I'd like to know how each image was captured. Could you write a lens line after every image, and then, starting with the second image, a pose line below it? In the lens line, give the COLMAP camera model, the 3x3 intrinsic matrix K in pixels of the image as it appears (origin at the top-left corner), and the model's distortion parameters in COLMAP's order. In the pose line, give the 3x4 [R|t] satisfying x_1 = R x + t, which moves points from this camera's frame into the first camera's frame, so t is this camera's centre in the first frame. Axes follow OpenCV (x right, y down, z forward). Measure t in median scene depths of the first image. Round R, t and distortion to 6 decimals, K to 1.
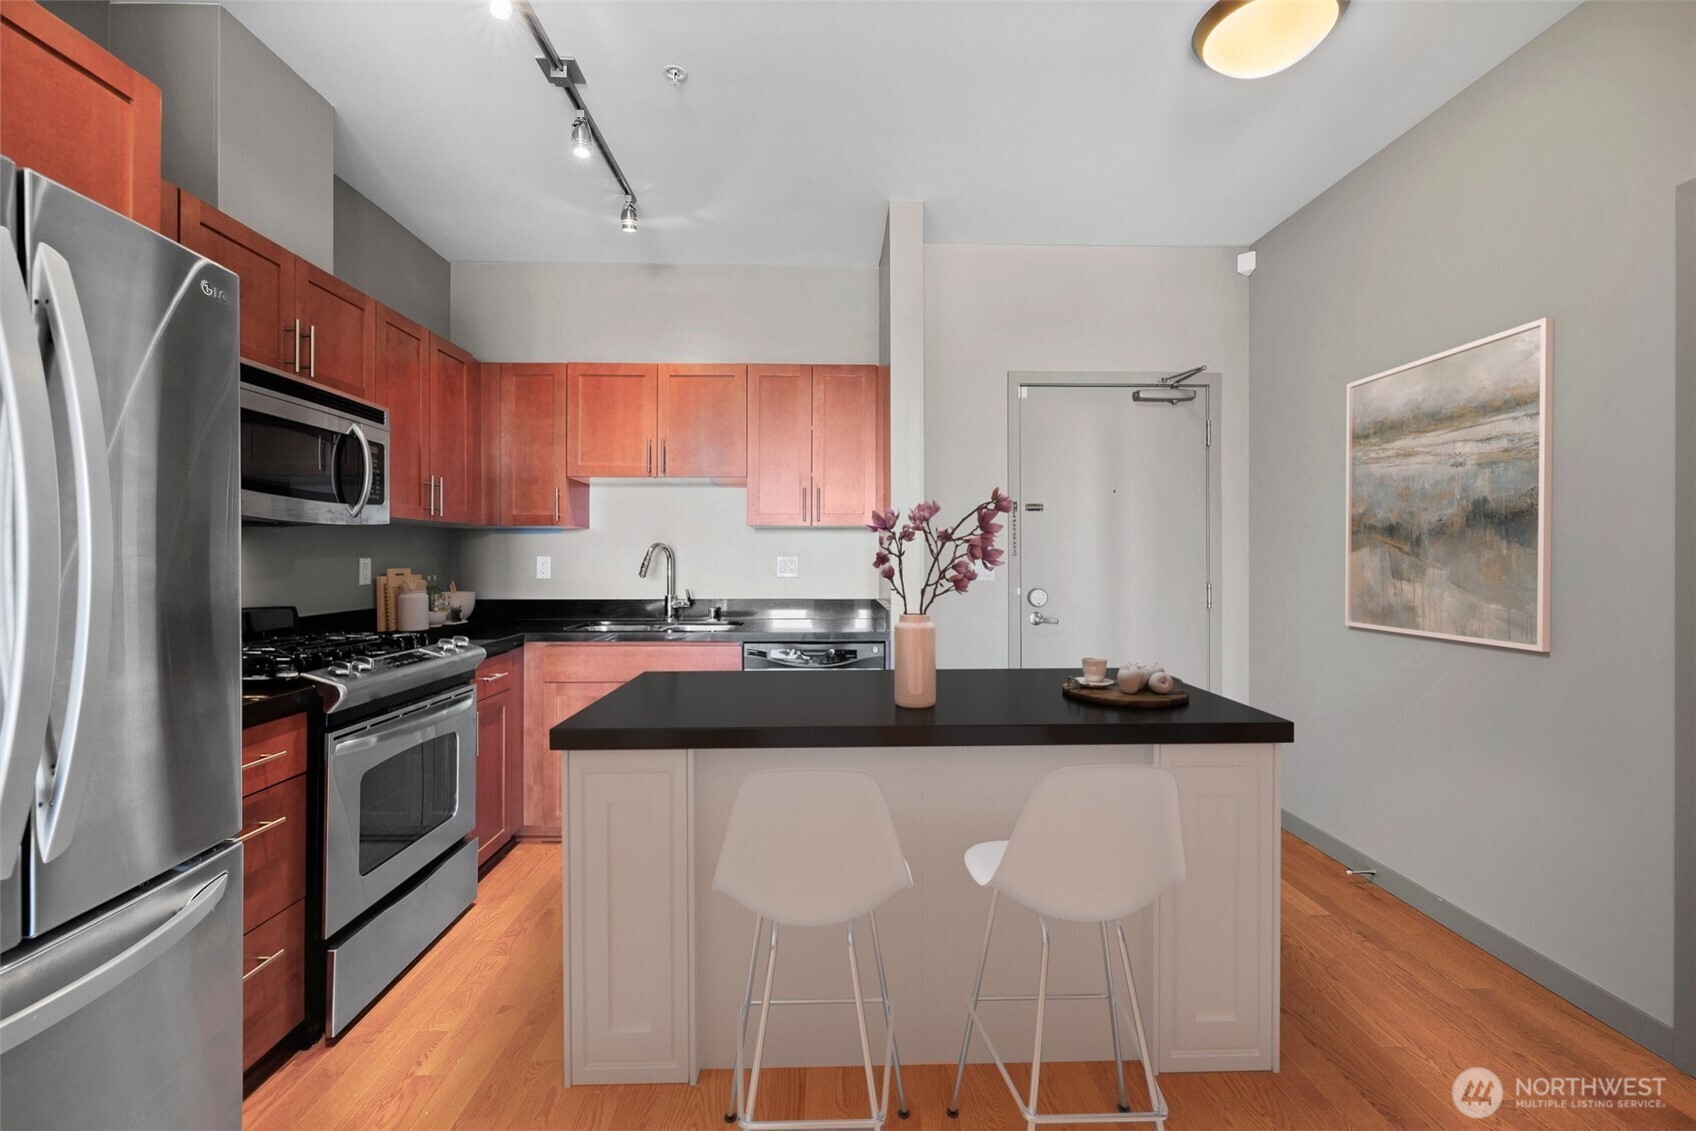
lens RADIAL K [[708.7, 0, 840.7], [0, 708.7, 557.9], [0, 0, 1]] dist [-0.003304, 0.000438]
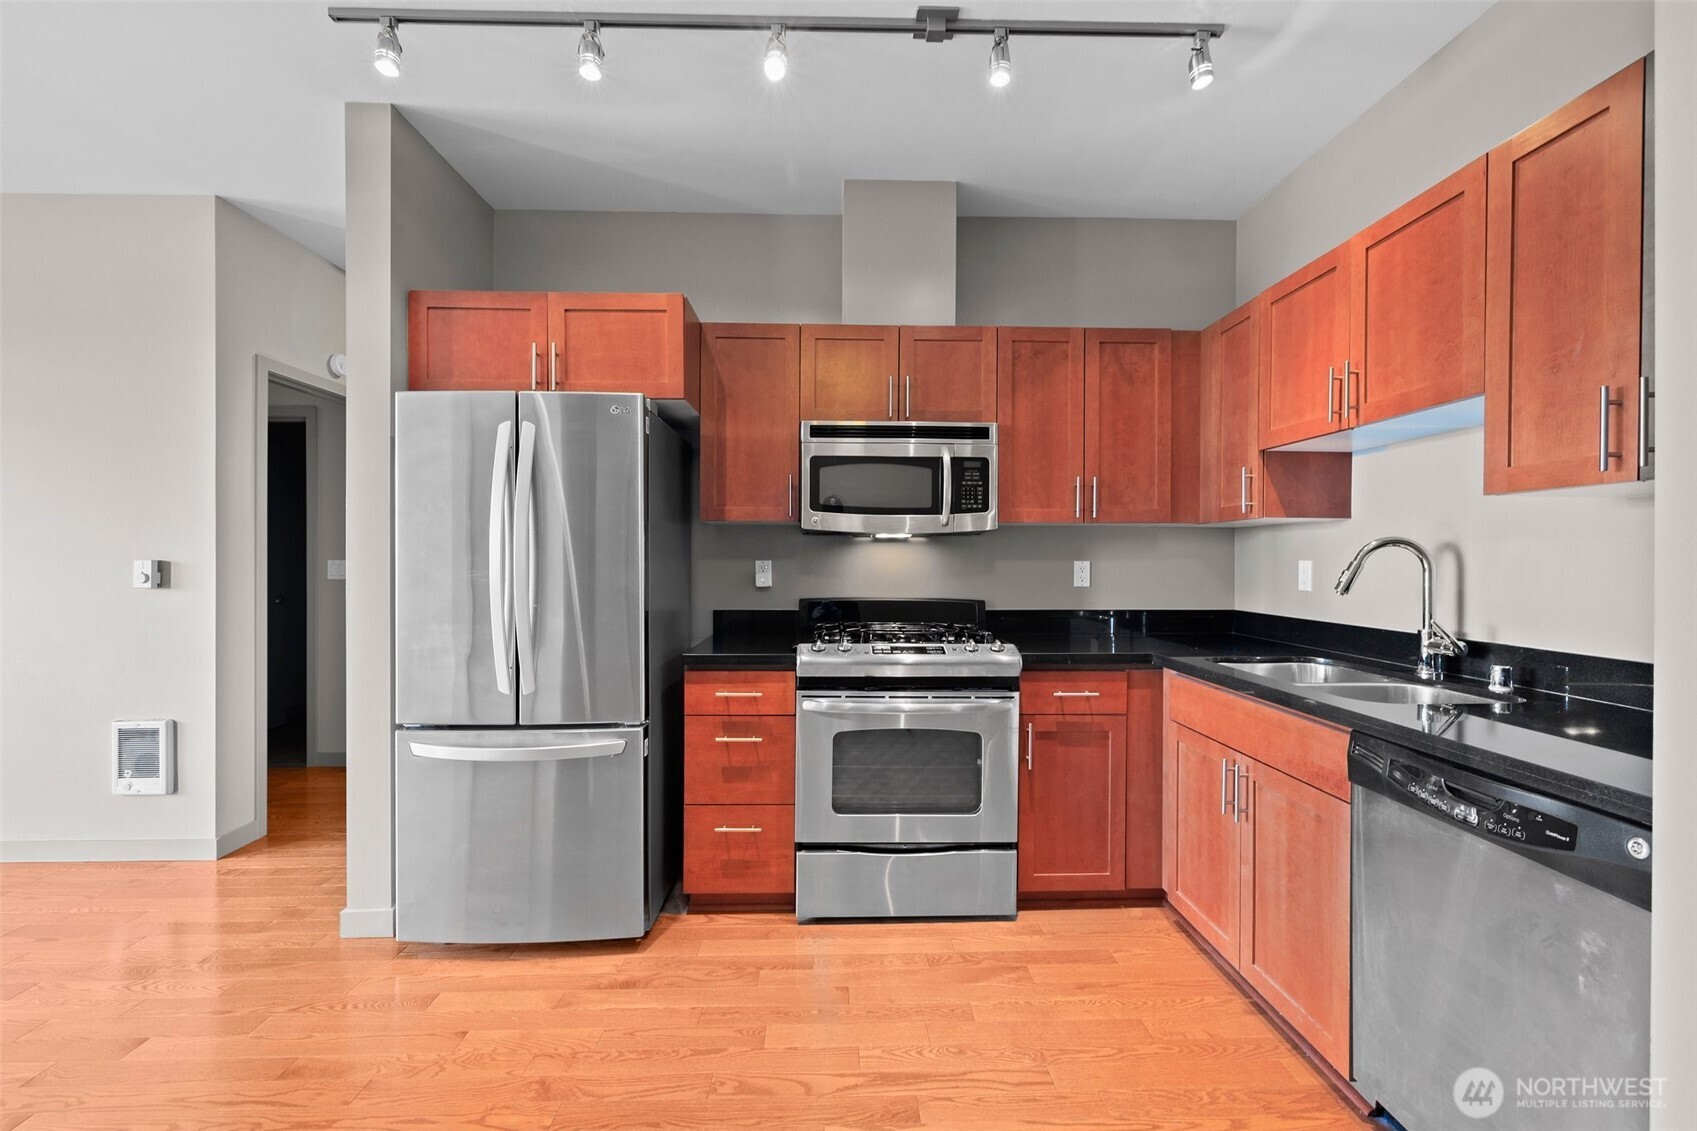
lens RADIAL K [[709.1, 0, 861.1], [0, 709.1, 561.0], [0, 0, 1]] dist [-0.003304, 0.000438]
pose [[0.020429, 0.002001, -0.999789, 0.440178], [-0.003854, 0.999991, 0.001923, -0.001106], [0.999784, 0.003814, 0.020437, 0.766354]]
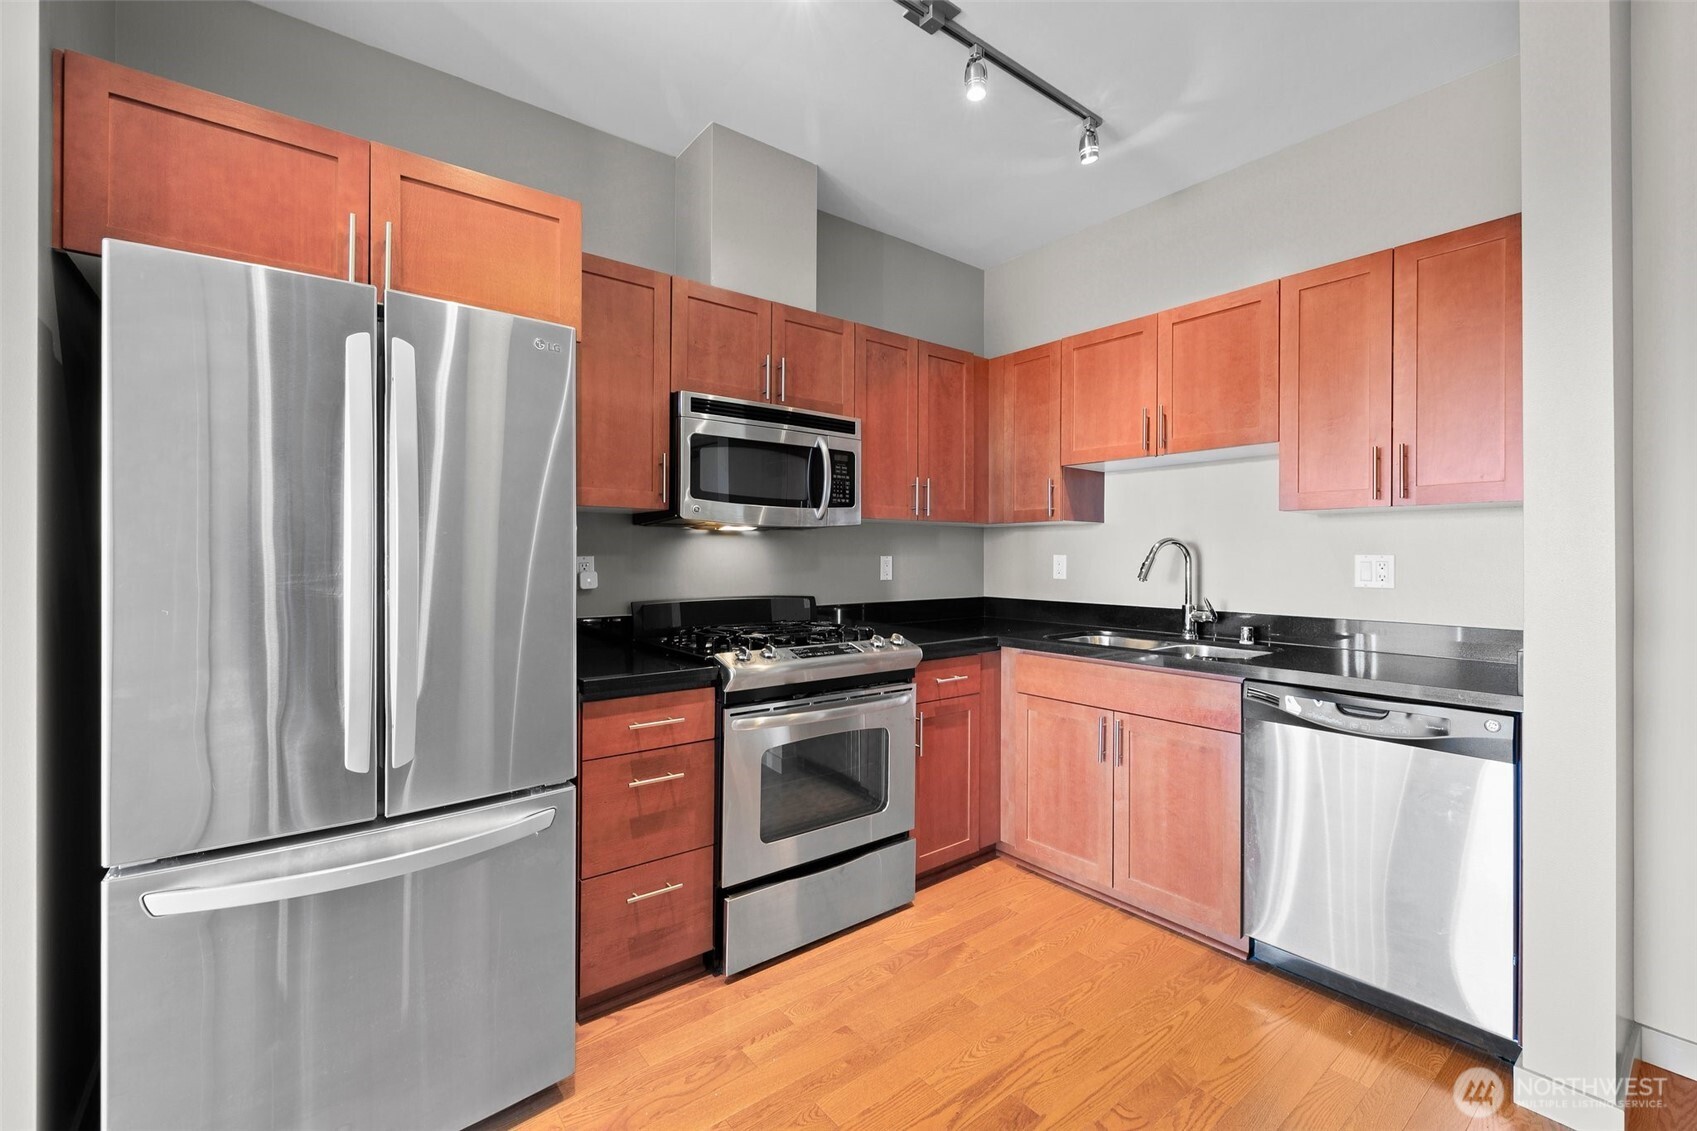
lens RADIAL K [[709.1, 0, 852.2], [0, 709.1, 552.2], [0, 0, 1]] dist [-0.003304, 0.000438]
pose [[0.607020, -0.001823, -0.794684, 0.219875], [-0.002848, 0.999986, -0.004469, -0.000813], [0.794681, 0.004976, 0.607007, 0.325983]]
